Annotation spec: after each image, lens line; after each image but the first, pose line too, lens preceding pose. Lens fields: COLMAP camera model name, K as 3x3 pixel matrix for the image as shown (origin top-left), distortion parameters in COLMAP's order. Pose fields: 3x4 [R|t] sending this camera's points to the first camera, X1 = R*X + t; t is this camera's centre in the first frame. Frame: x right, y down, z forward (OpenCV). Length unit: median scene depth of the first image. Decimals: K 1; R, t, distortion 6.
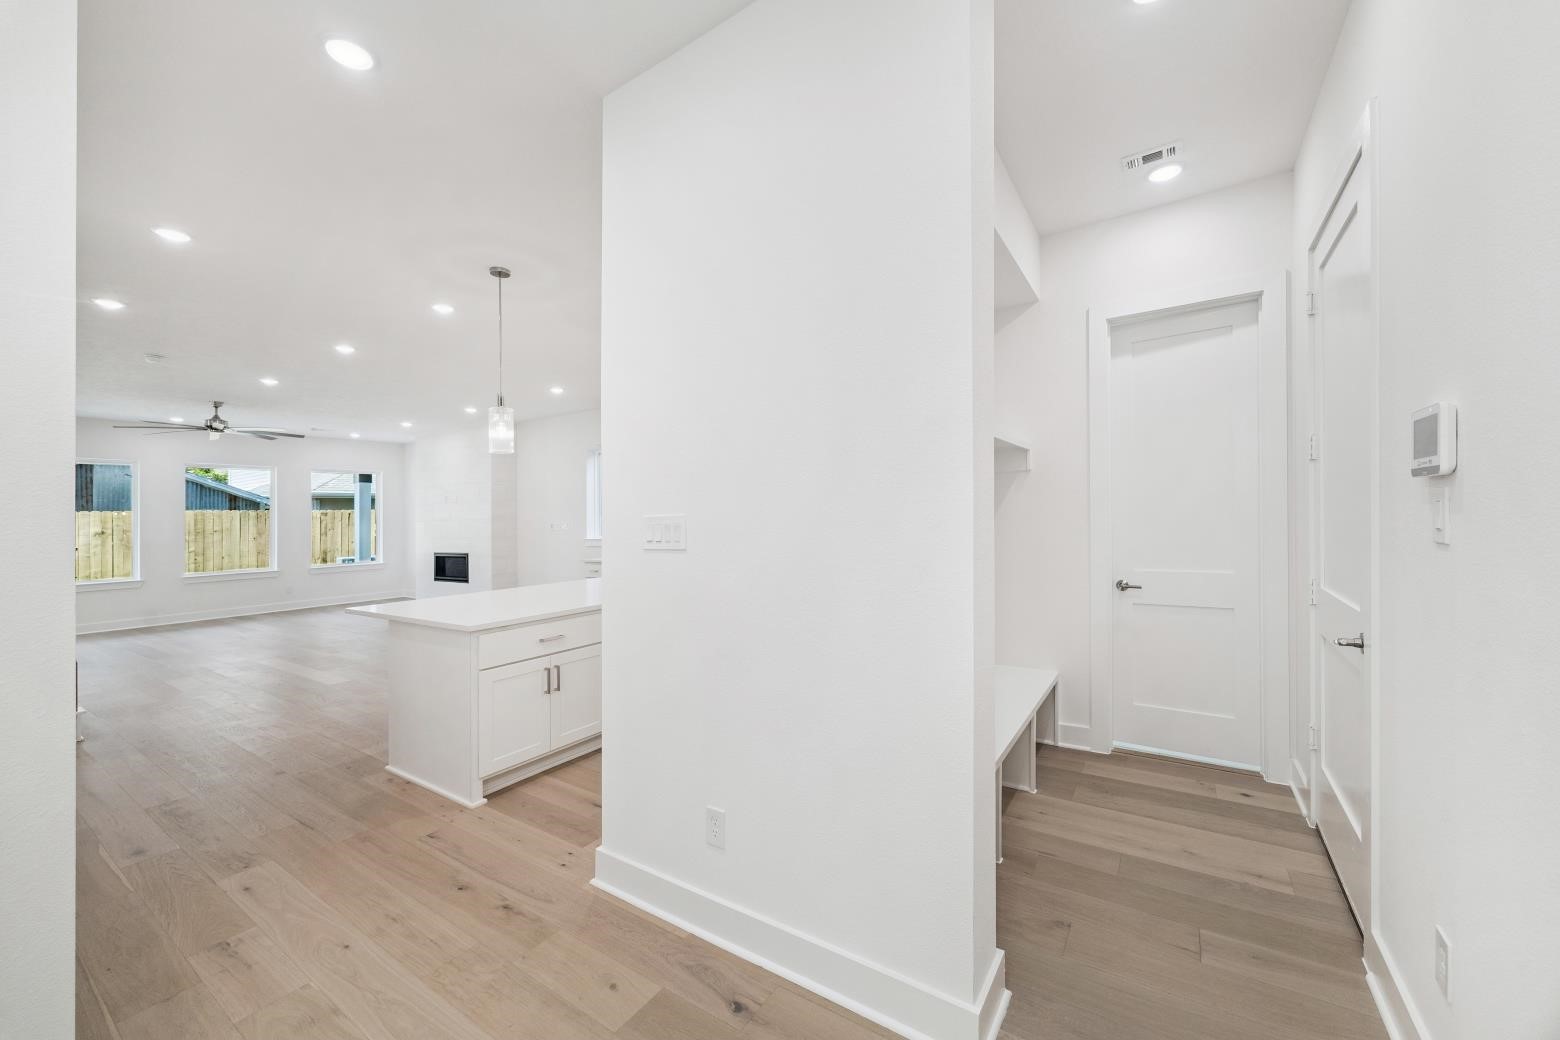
lens RADIAL K [[633.6, 0, 781.3], [0, 633.6, 514.6], [0, 0, 1]] dist [0.000136, -0.000058]
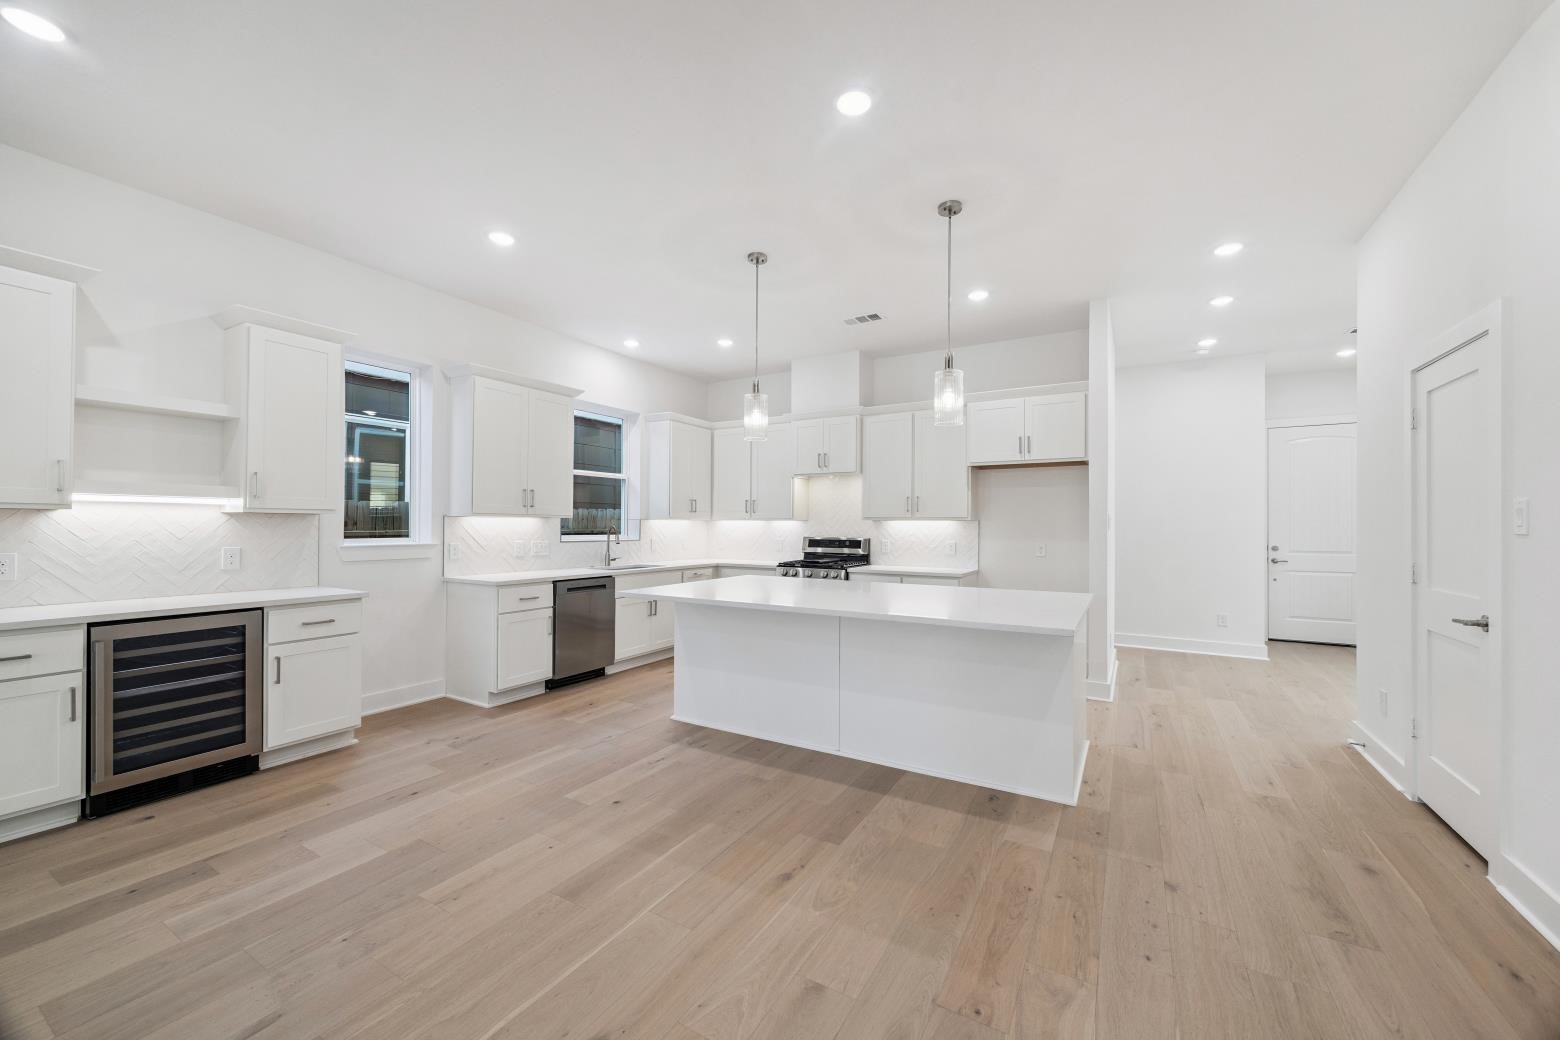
lens RADIAL K [[590.7, 0, 781.8], [0, 590.7, 528.0], [0, 0, 1]] dist [-0.004529, -0.000094]
pose [[-0.078697, 0.016564, 0.996761, -0.418760], [-0.012937, 0.999761, -0.017635, 0.019629], [-0.996815, -0.014283, -0.078464, 0.445267]]
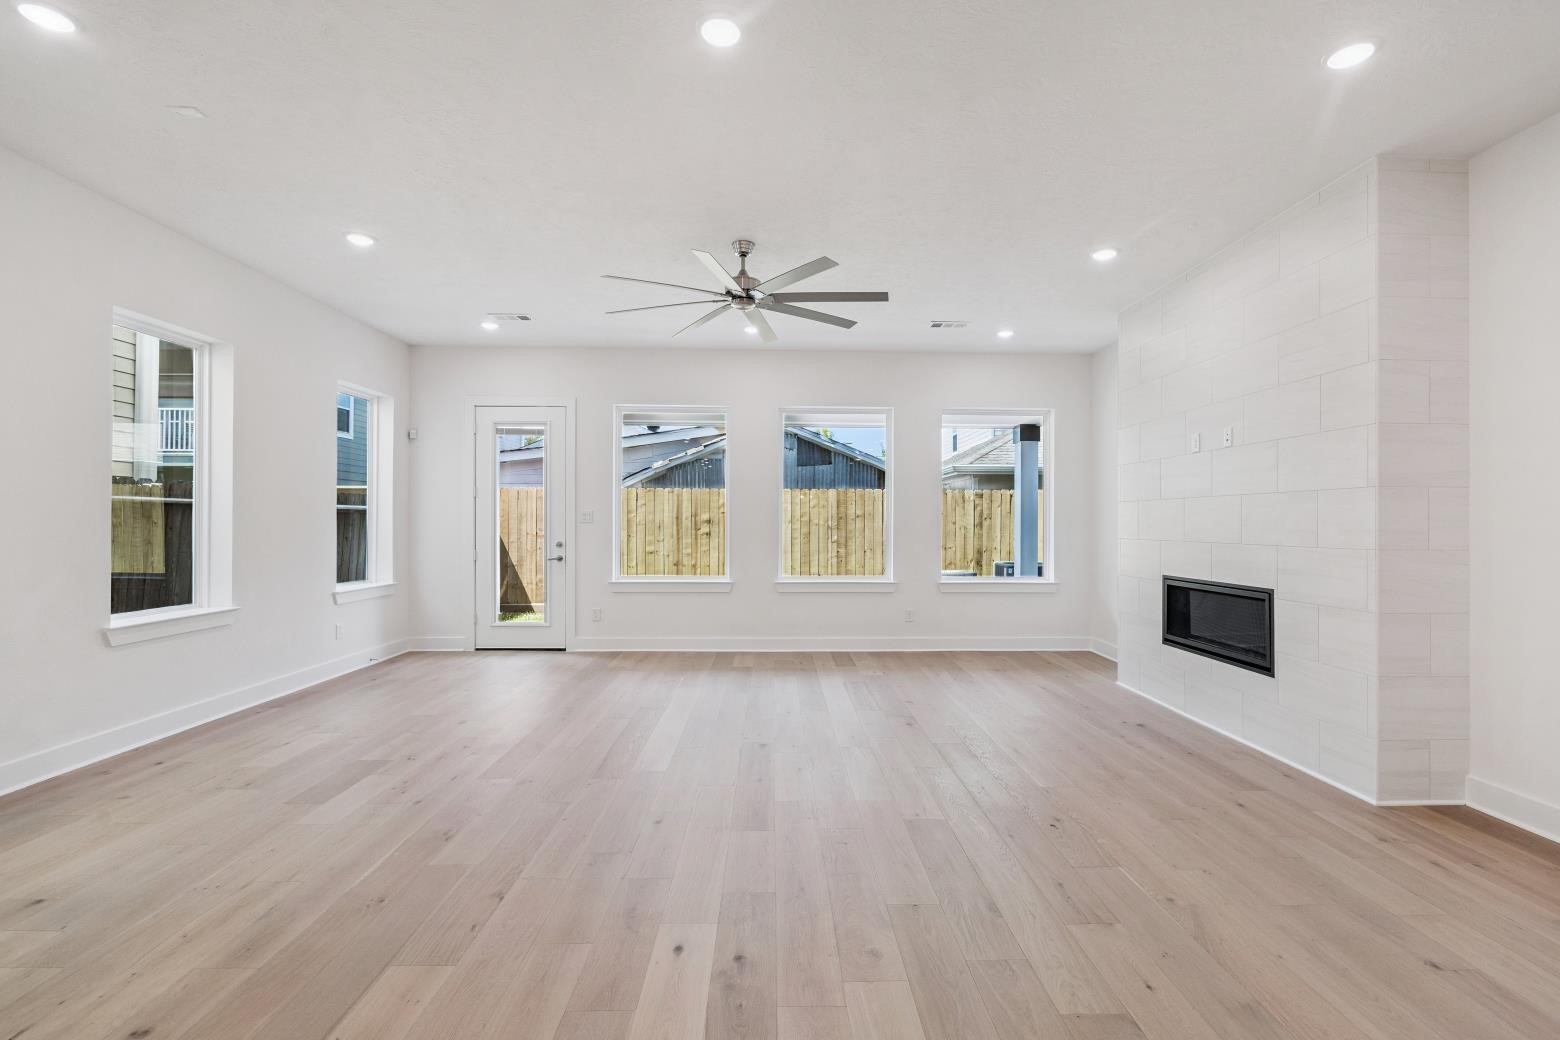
lens RADIAL K [[695.2, 0, 776.6], [0, 695.2, 513.8], [0, 0, 1]] dist [-0.009274, 0.000562]
pose [[0.583905, 0.018573, -0.811609, -0.298392], [-0.015948, 0.999808, 0.011406, 0.016919], [0.811665, 0.006284, 0.584089, 0.481189]]
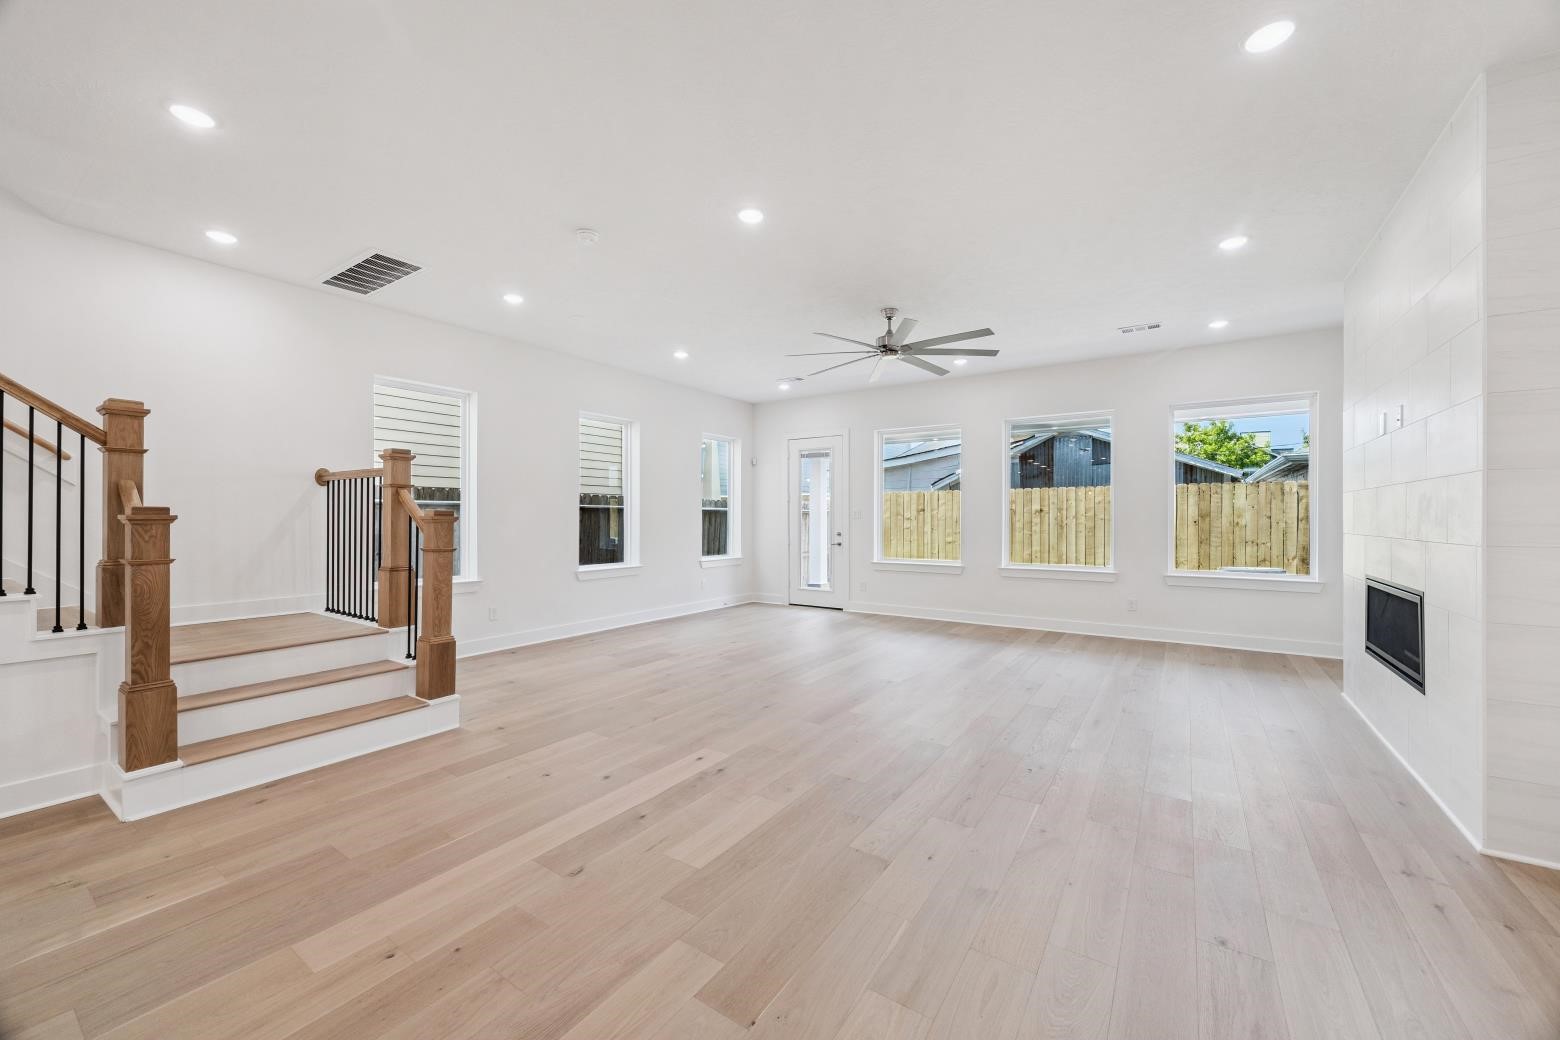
lens RADIAL K [[583.9, 0, 783.9], [0, 583.9, 513.1], [0, 0, 1]] dist [0.000364, 0.000155]
pose [[0.011263, 0.018135, -0.999772, -0.191039], [0.004476, 0.999825, 0.018186, 0.014943], [0.999927, -0.004680, 0.011180, 0.601993]]
